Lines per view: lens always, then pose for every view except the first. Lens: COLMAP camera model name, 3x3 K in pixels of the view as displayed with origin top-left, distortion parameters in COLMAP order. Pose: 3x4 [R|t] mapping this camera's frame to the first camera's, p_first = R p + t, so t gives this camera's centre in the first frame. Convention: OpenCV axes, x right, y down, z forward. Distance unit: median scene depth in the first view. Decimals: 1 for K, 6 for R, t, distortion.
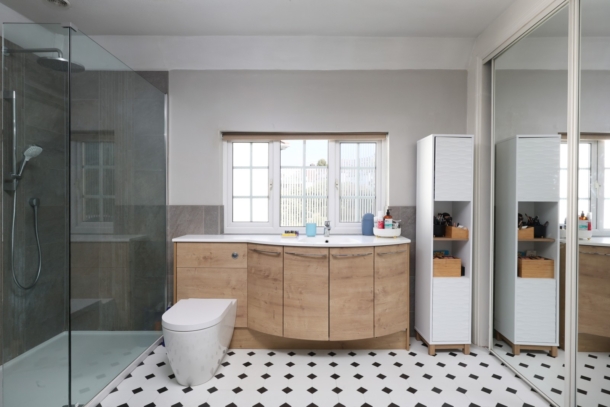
lens RADIAL K [[248.3, 0, 305.0], [0, 248.3, 203.5], [0, 0, 1]] dist [-0.001011, -0.000048]
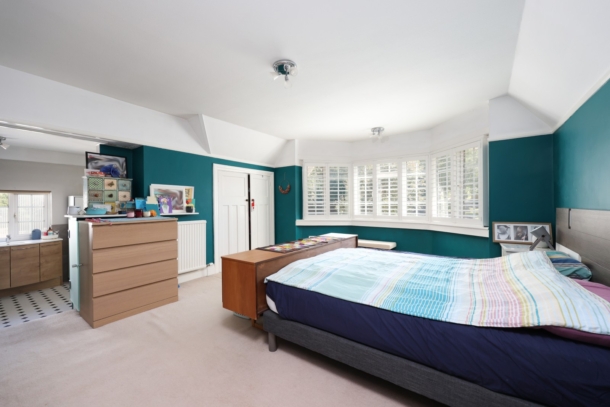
lens RADIAL K [[248.3, 0, 305.0], [0, 248.3, 203.5], [0, 0, 1]] dist [-0.001011, -0.000048]
pose [[0.577010, -0.016758, 0.816565, -0.173951], [0.016823, 0.999821, 0.008631, -0.175760], [-0.816564, 0.008757, 0.577189, -2.310689]]
